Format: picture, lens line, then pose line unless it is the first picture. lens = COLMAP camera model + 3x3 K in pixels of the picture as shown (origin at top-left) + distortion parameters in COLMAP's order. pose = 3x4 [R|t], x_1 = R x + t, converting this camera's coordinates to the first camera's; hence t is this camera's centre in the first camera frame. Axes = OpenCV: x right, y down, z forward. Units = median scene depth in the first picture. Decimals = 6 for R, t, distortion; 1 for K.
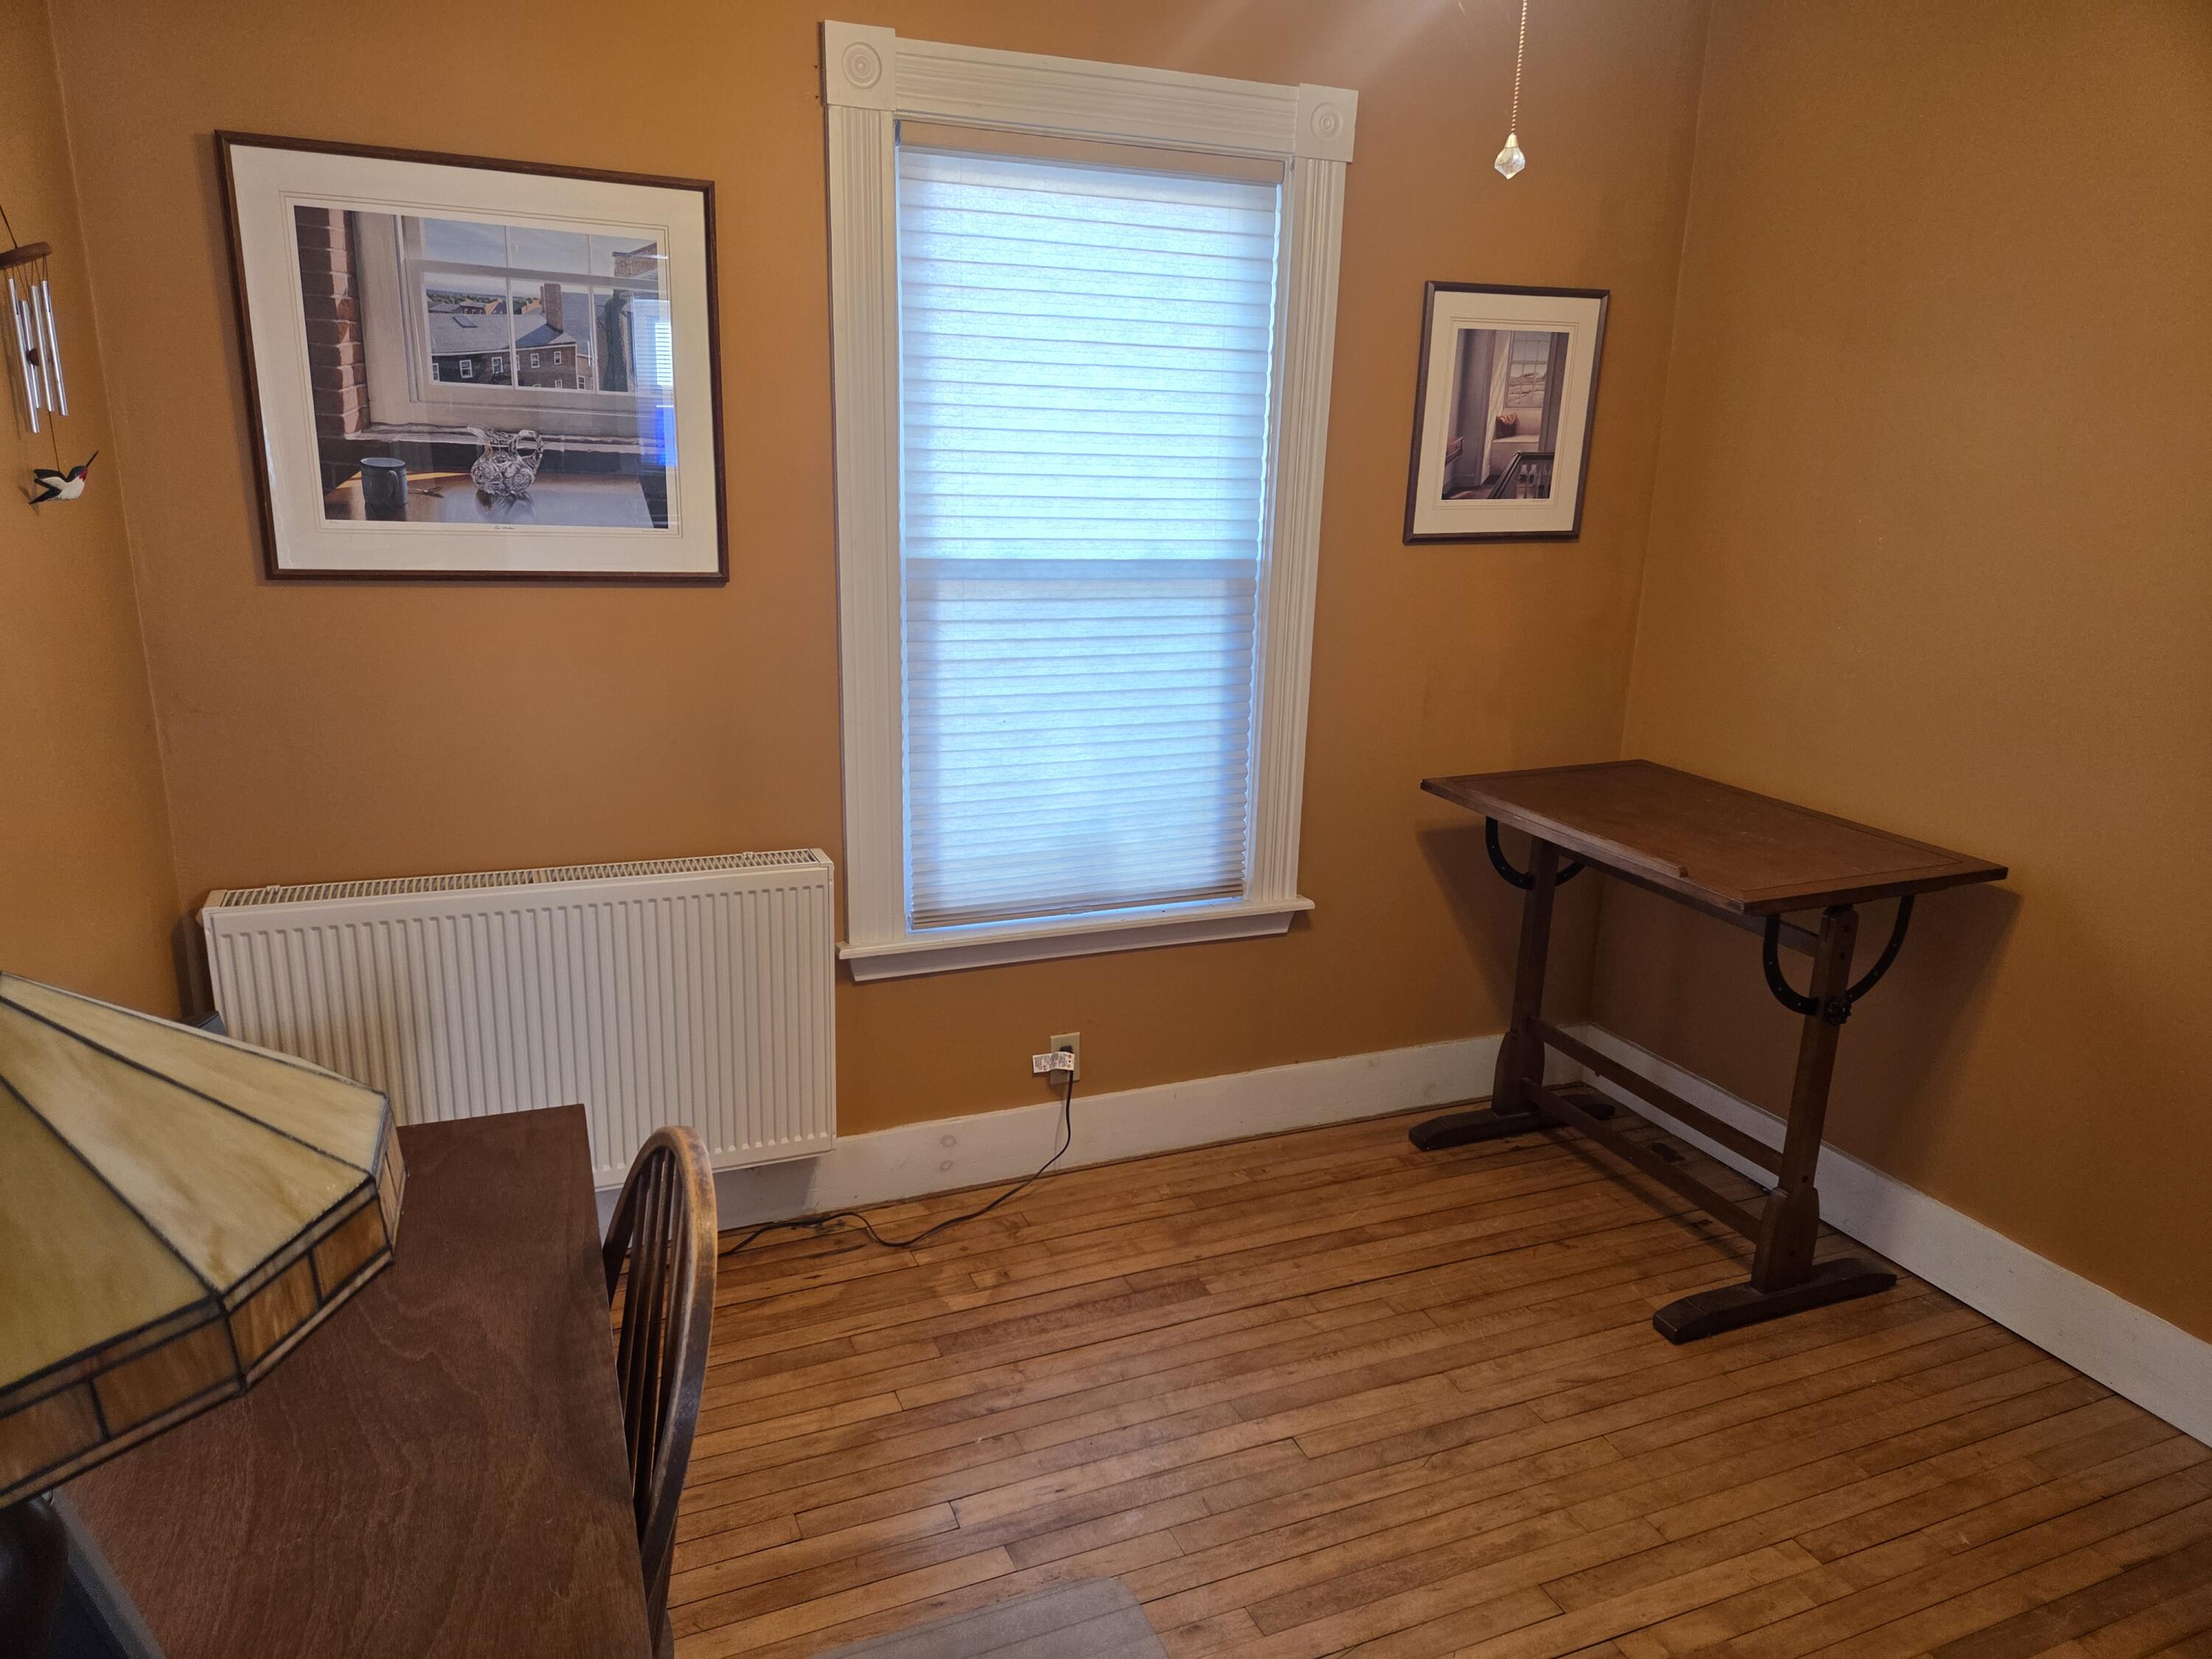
lens RADIAL K [[1470.9, 0, 1106.0], [0, 1470.9, 829.5], [0, 0, 1]] dist [0.084165, -0.073093]
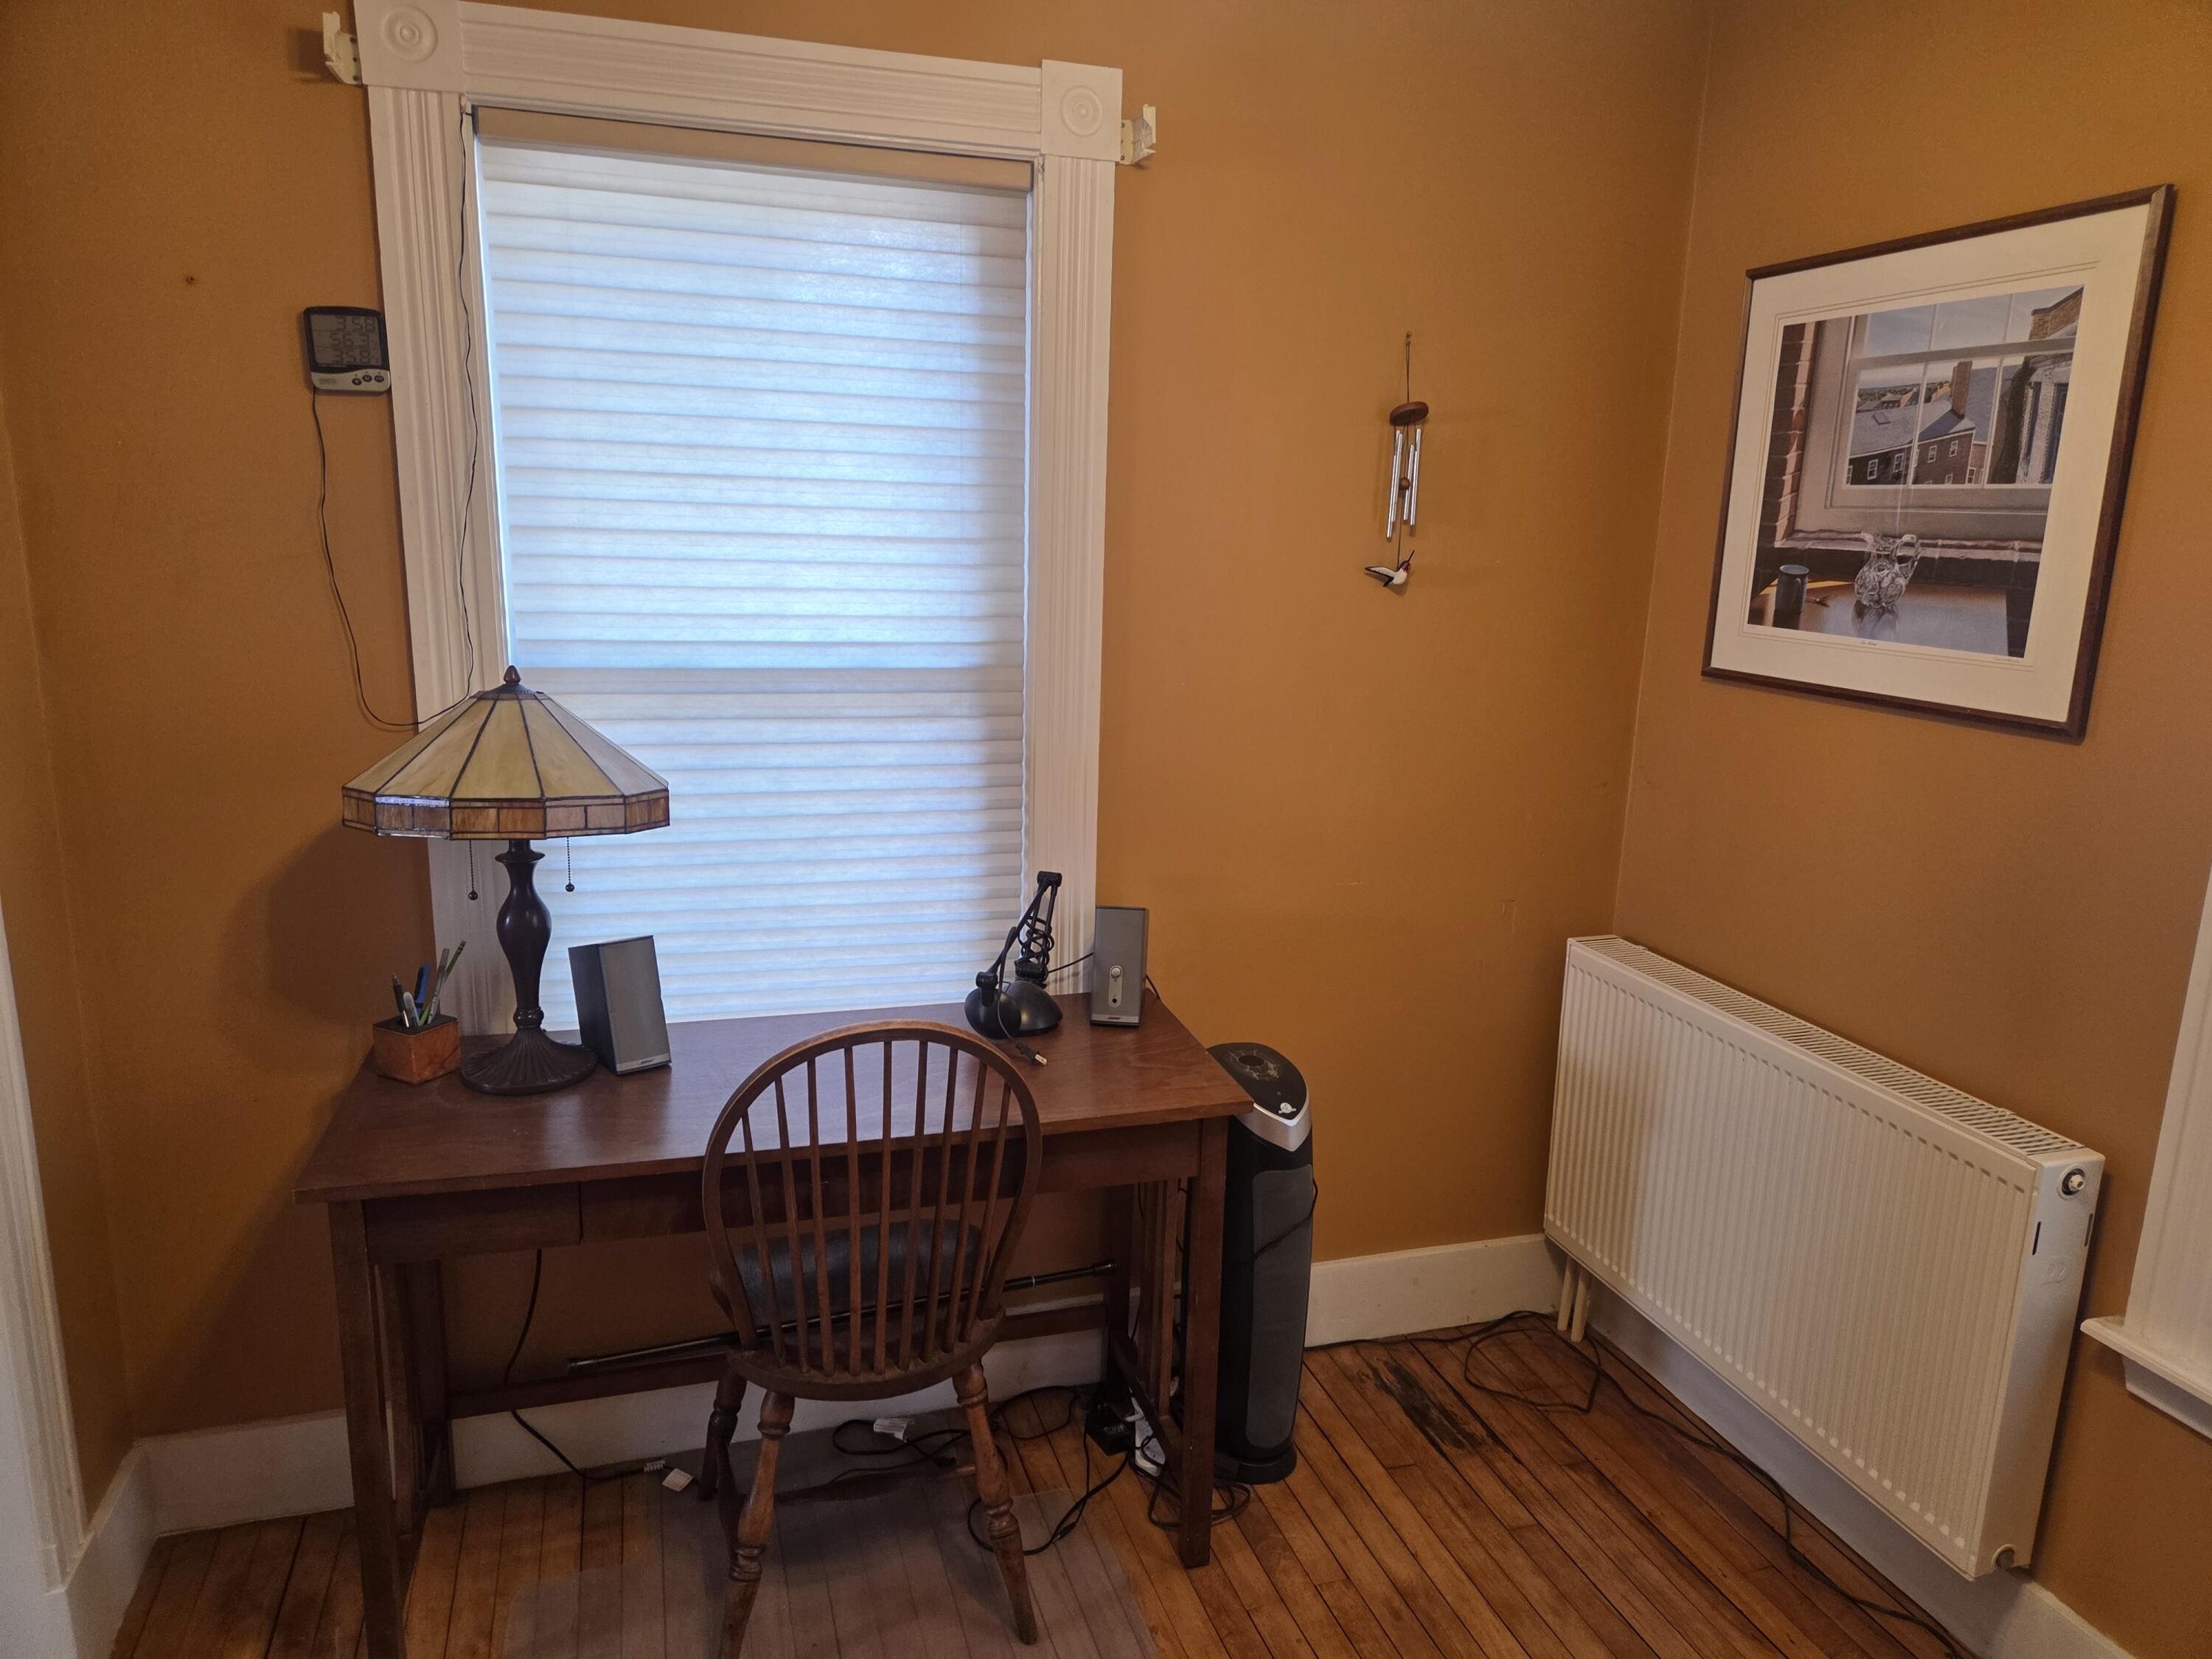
lens RADIAL K [[1470.9, 0, 1106.0], [0, 1470.9, 829.5], [0, 0, 1]] dist [0.084165, -0.073093]
pose [[-0.081639, 0.176658, -0.980881, 0.537210], [-0.280153, 0.940418, 0.192687, -0.145884], [0.956478, 0.290527, -0.027284, 0.637548]]
